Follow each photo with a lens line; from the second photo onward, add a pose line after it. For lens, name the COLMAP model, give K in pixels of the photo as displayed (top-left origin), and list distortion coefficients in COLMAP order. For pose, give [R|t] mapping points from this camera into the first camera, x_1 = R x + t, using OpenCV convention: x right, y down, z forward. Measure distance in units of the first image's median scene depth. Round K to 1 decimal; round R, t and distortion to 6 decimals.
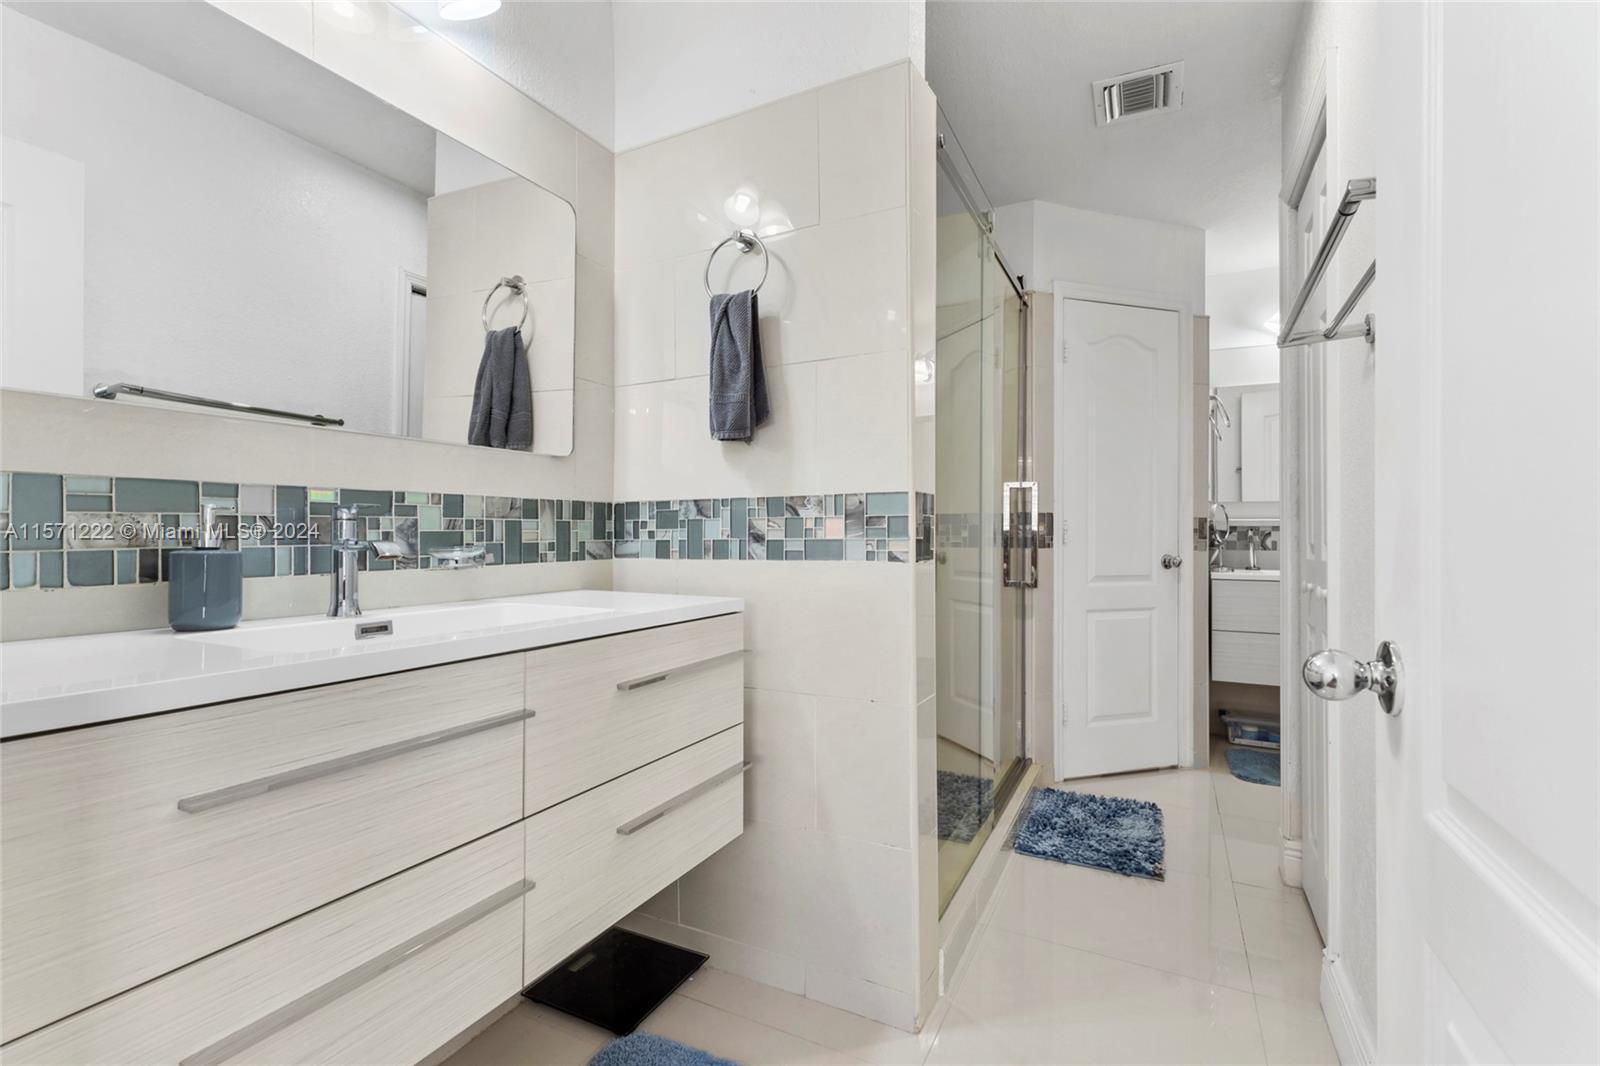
lens RADIAL K [[707.5, 0, 798.1], [0, 707.5, 531.7], [0, 0, 1]] dist [-0.003236, -0.000401]
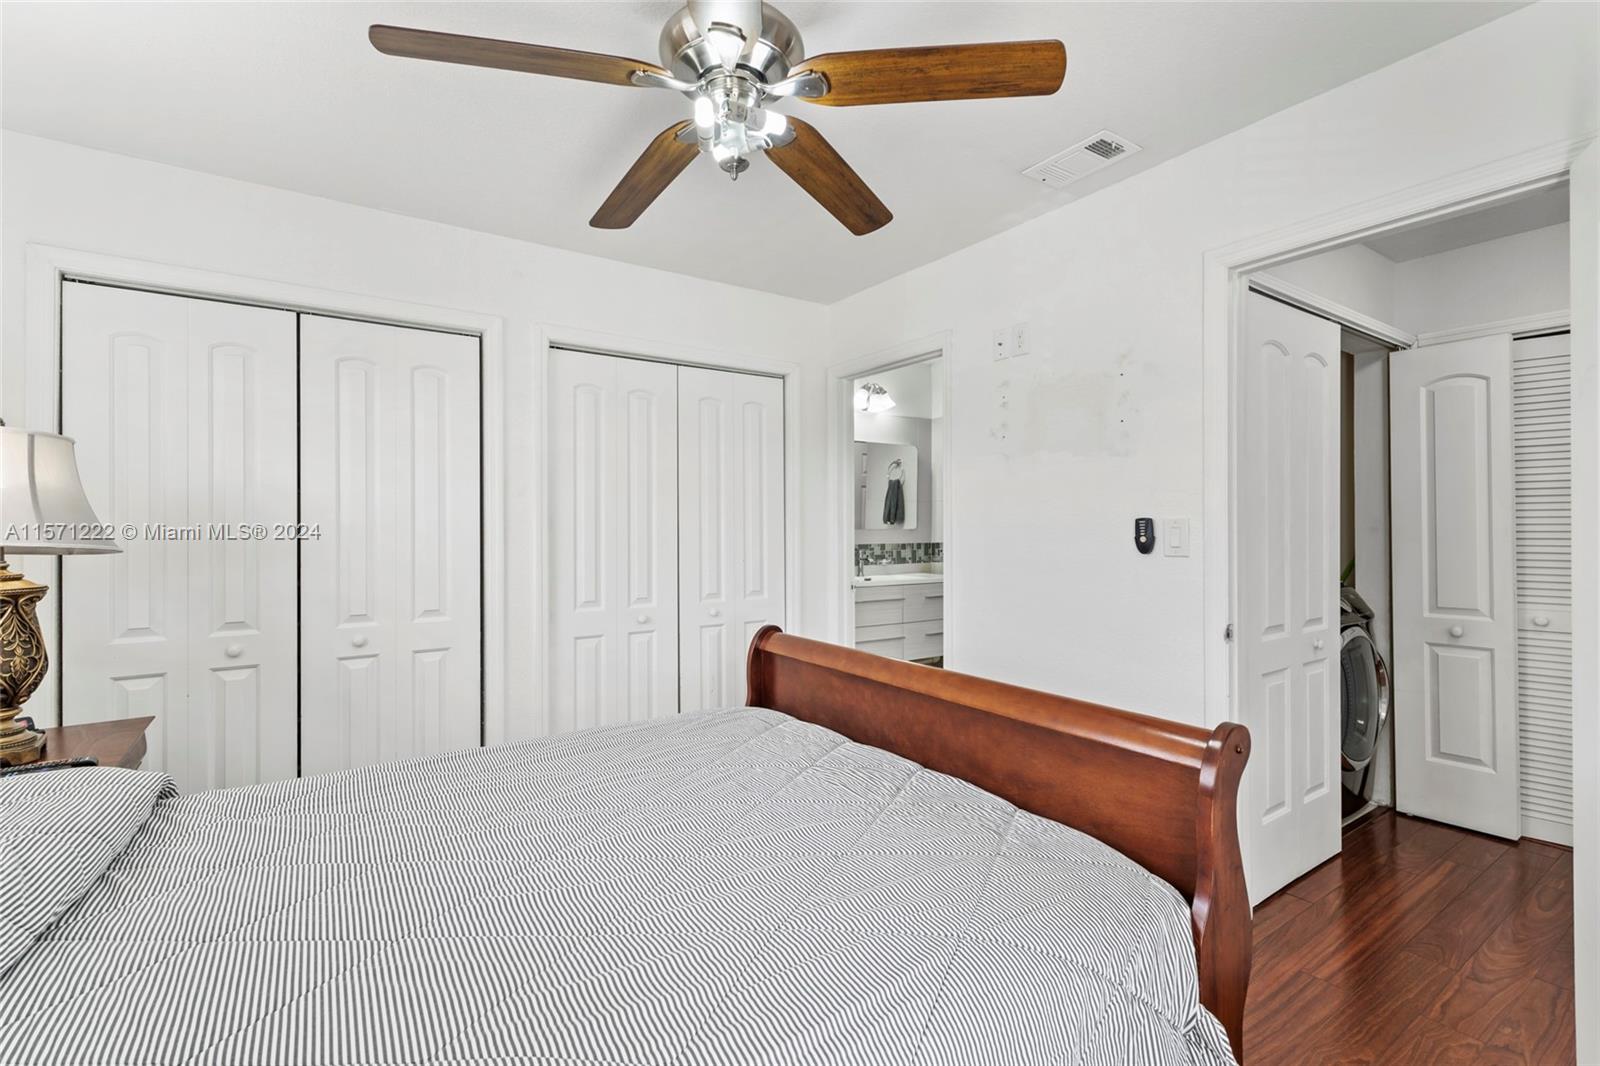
lens RADIAL K [[707.5, 0, 794.8], [0, 707.5, 531.0], [0, 0, 1]] dist [-0.003236, -0.000401]
pose [[0.870775, -0.000333, -0.491681, 0.723508], [0.003128, 0.999983, 0.004863, -0.113653], [0.491671, -0.005773, 0.870762, -1.916220]]
